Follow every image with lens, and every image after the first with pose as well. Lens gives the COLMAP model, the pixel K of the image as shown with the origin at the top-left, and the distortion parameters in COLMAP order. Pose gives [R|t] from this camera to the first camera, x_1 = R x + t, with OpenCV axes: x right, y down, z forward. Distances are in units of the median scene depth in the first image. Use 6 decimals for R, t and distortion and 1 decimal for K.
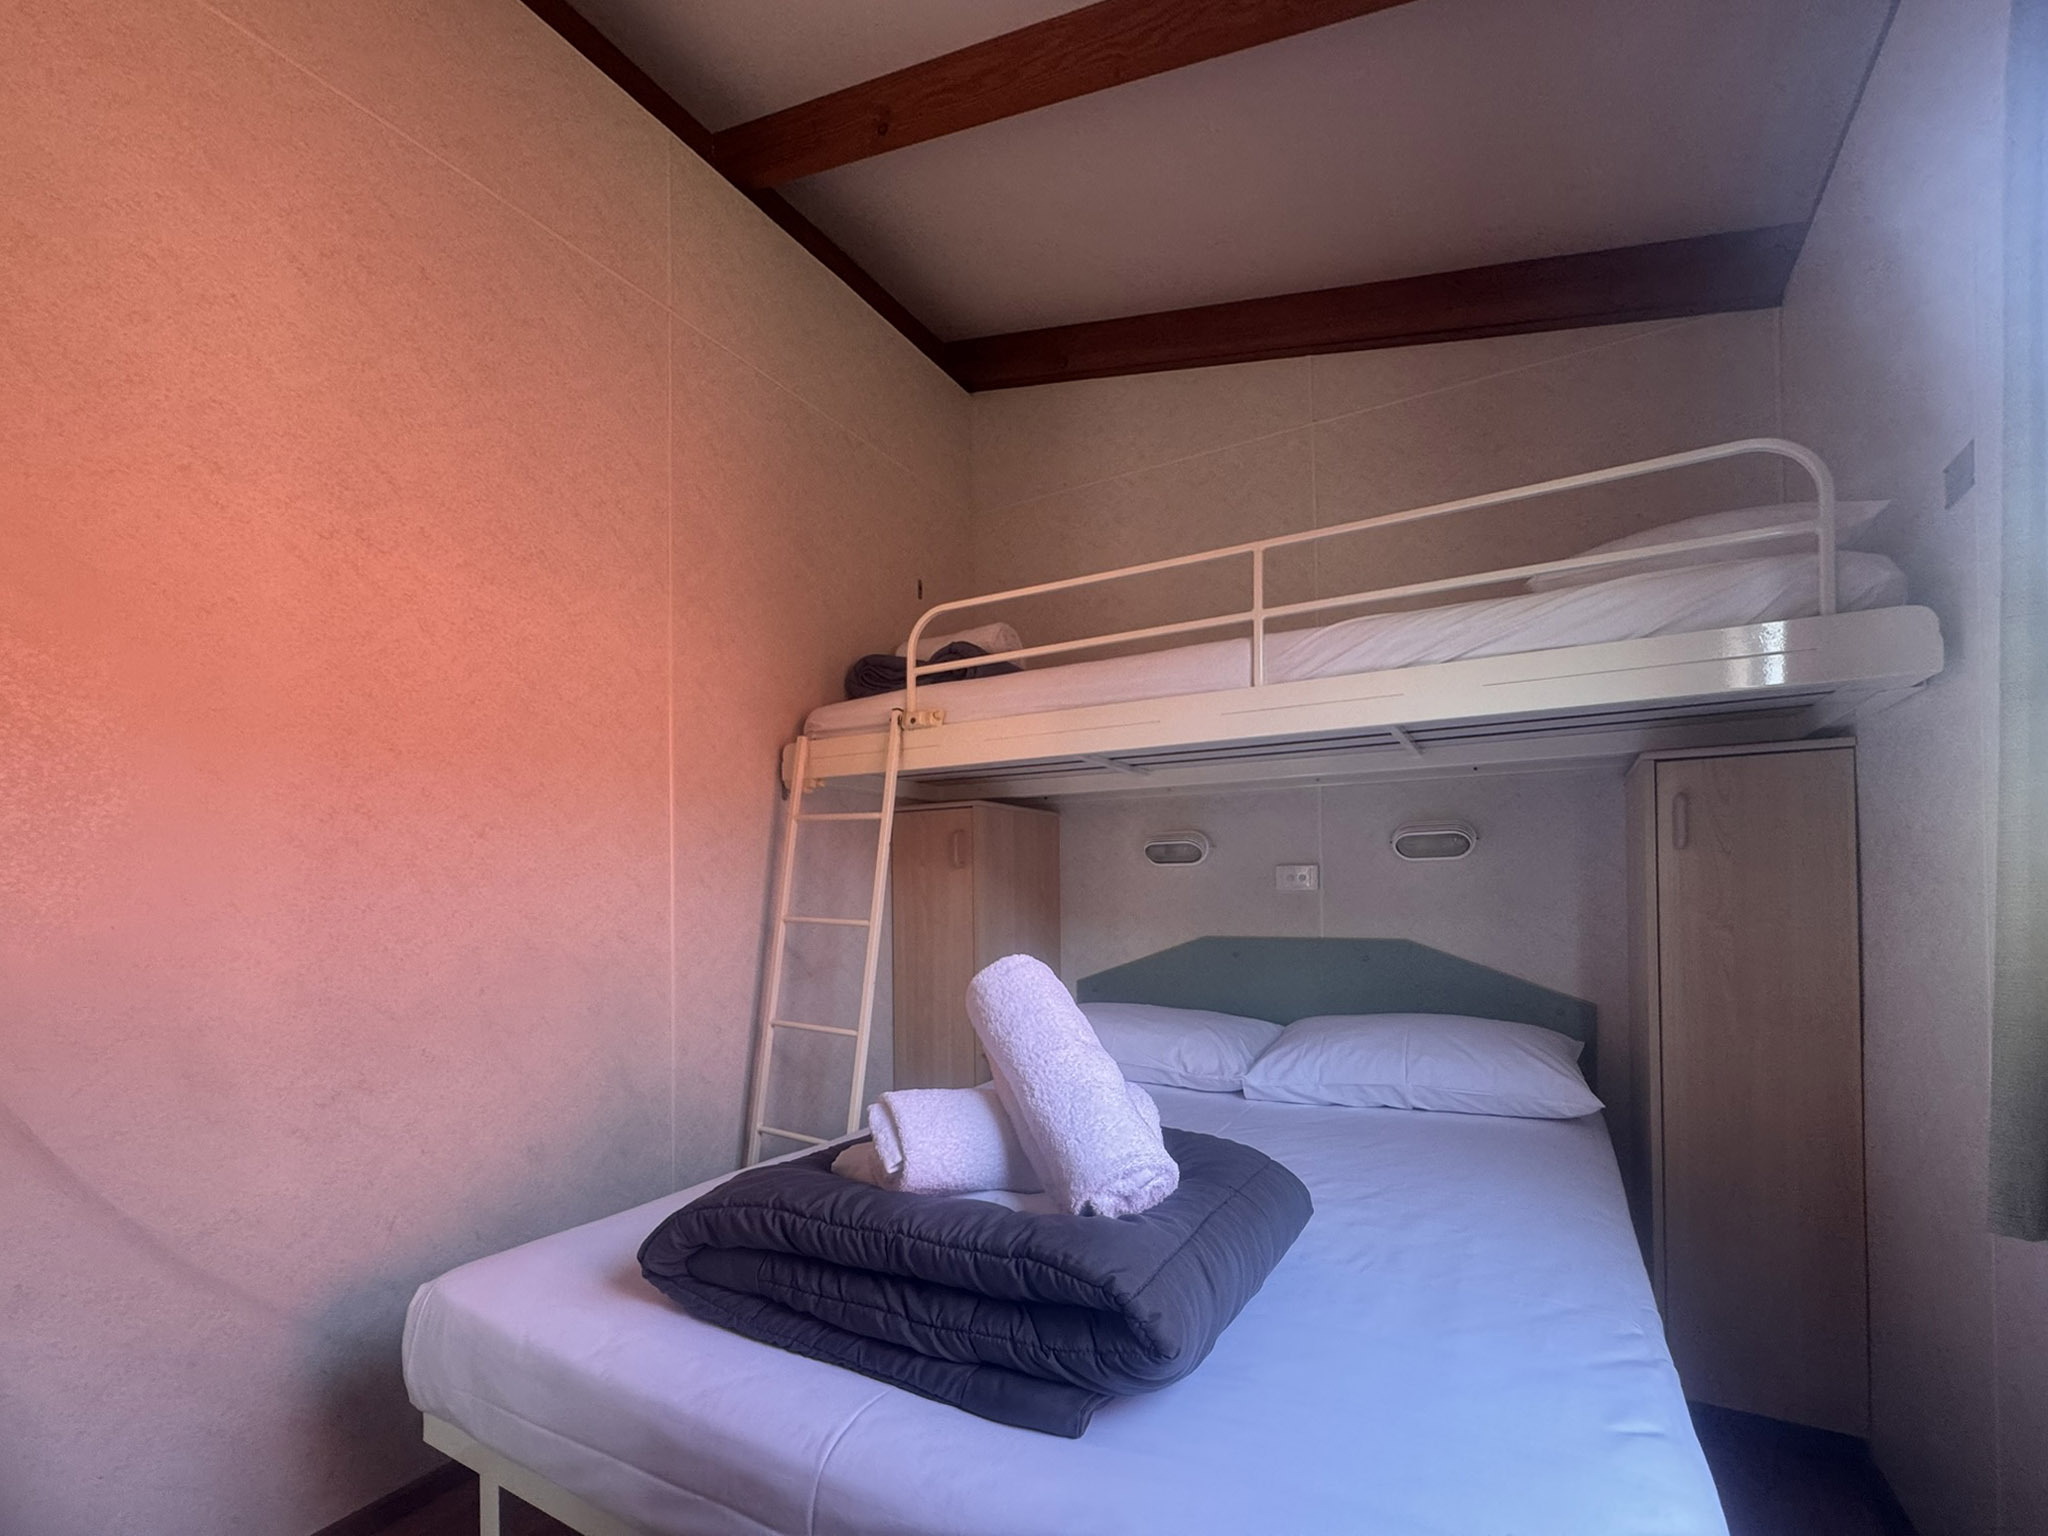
lens RADIAL K [[887.3, 0, 1017.6], [0, 887.3, 886.5], [0, 0, 1]] dist [0.000137, 0.000242]
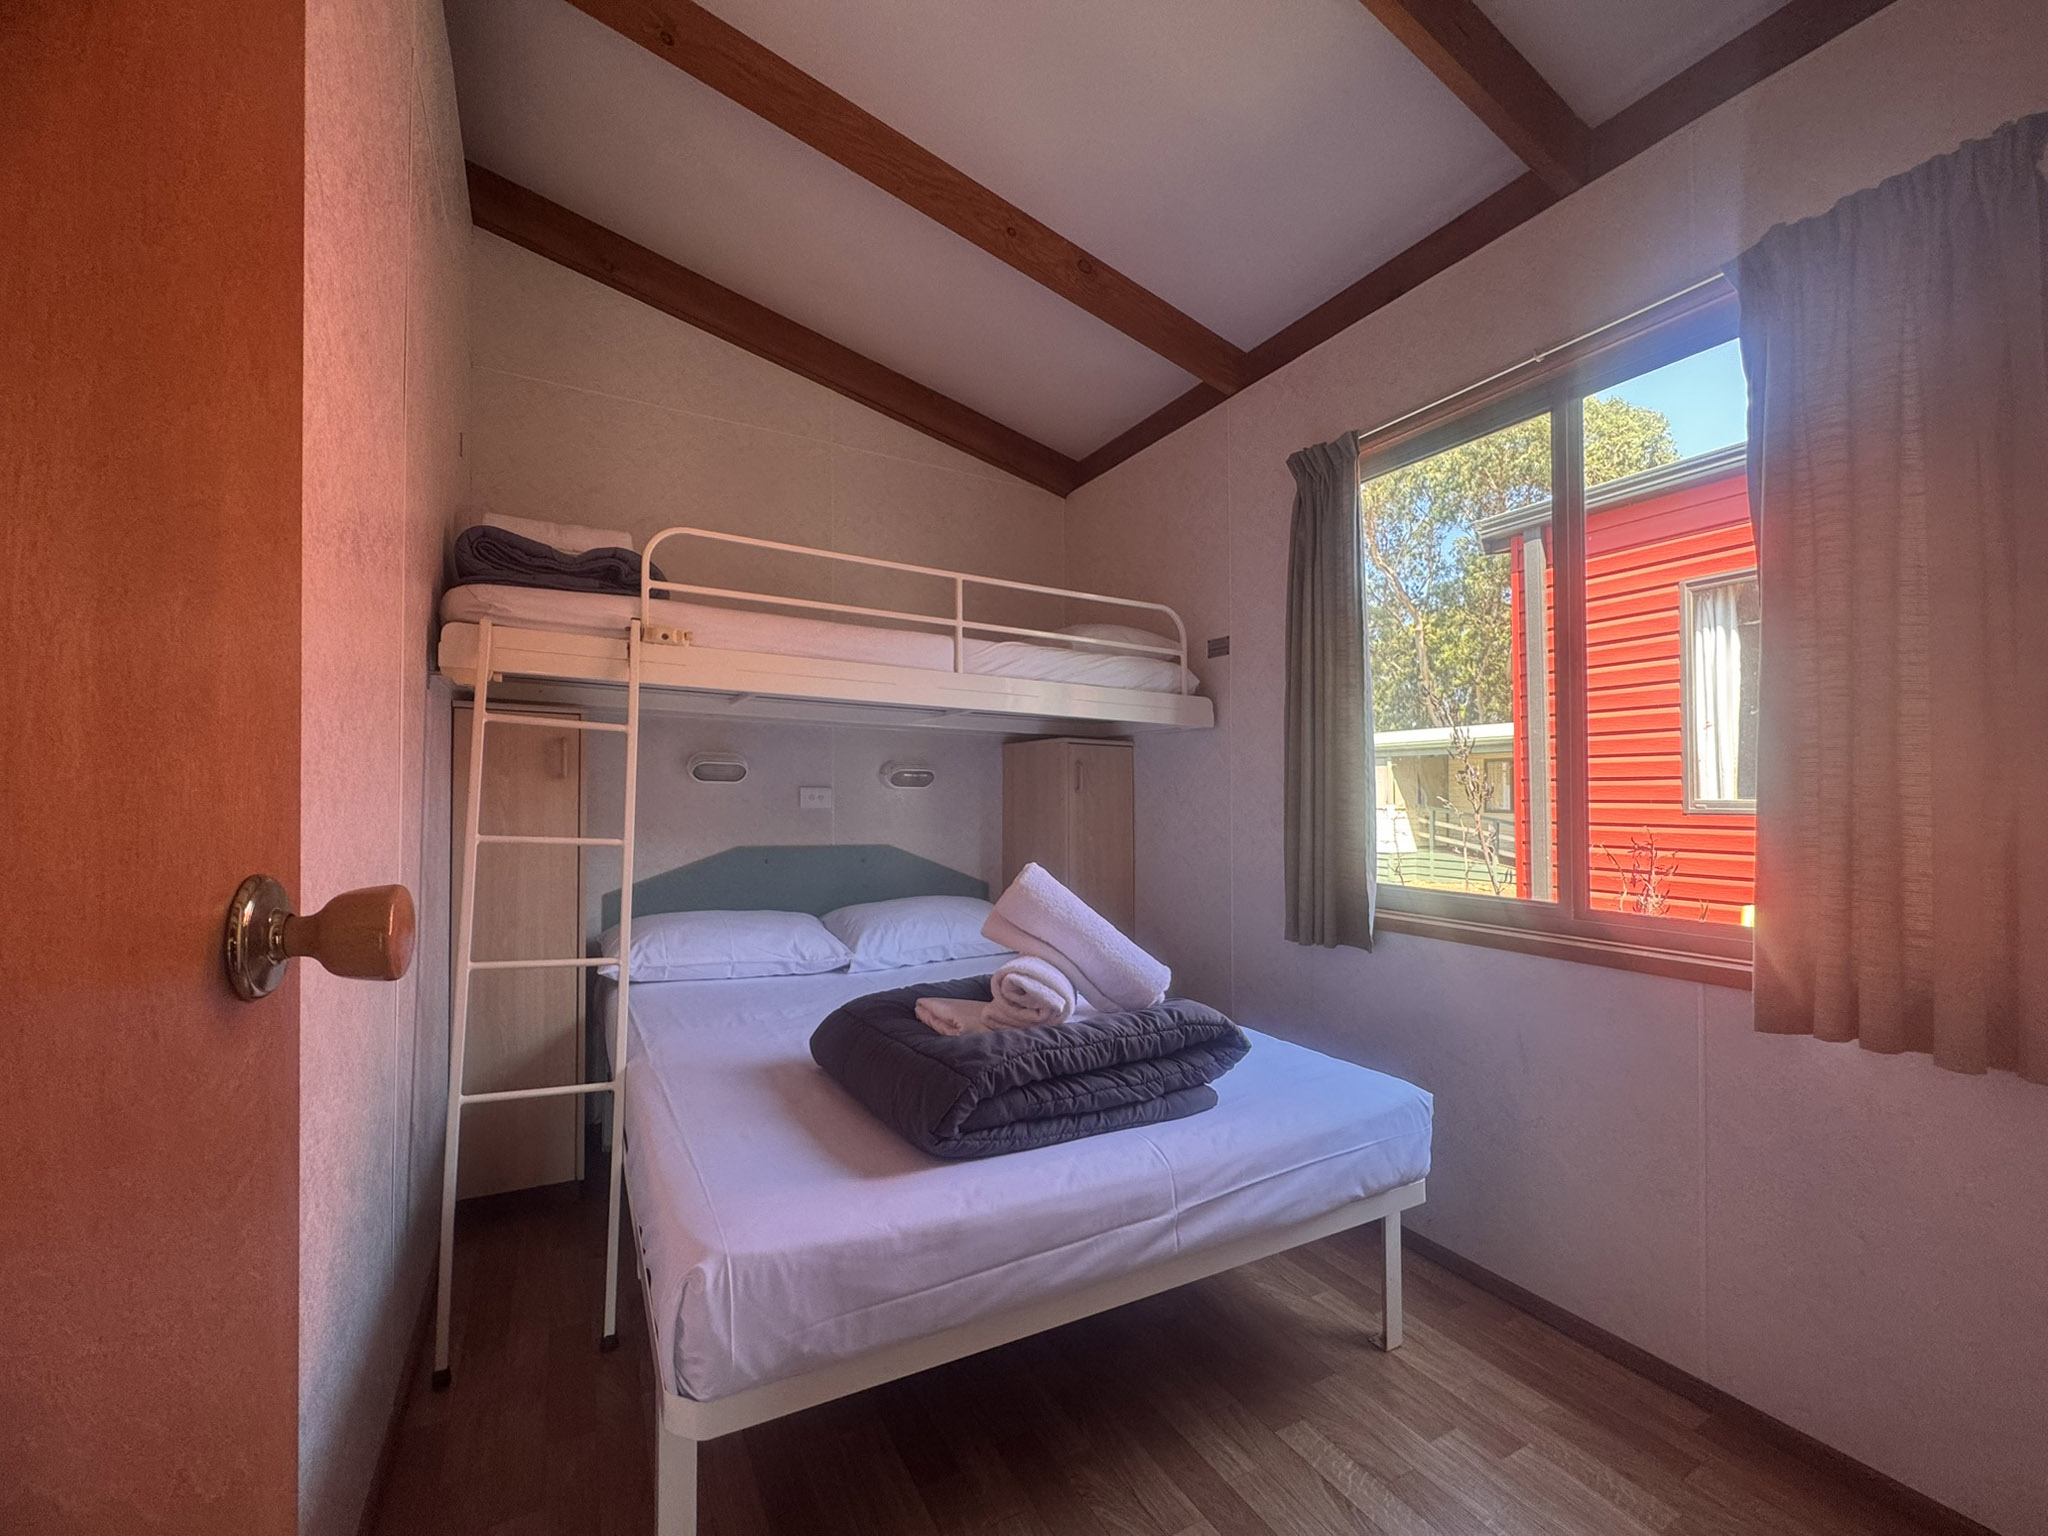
lens RADIAL K [[860.9, 0, 1024.0], [0, 860.9, 768.0], [0, 0, 1]] dist [-0.000832, -0.000015]
pose [[0.501463, 0.052296, 0.863597, -0.814696], [-0.031306, 0.998615, -0.042294, -0.013361], [-0.864613, -0.005827, 0.502405, 0.186299]]
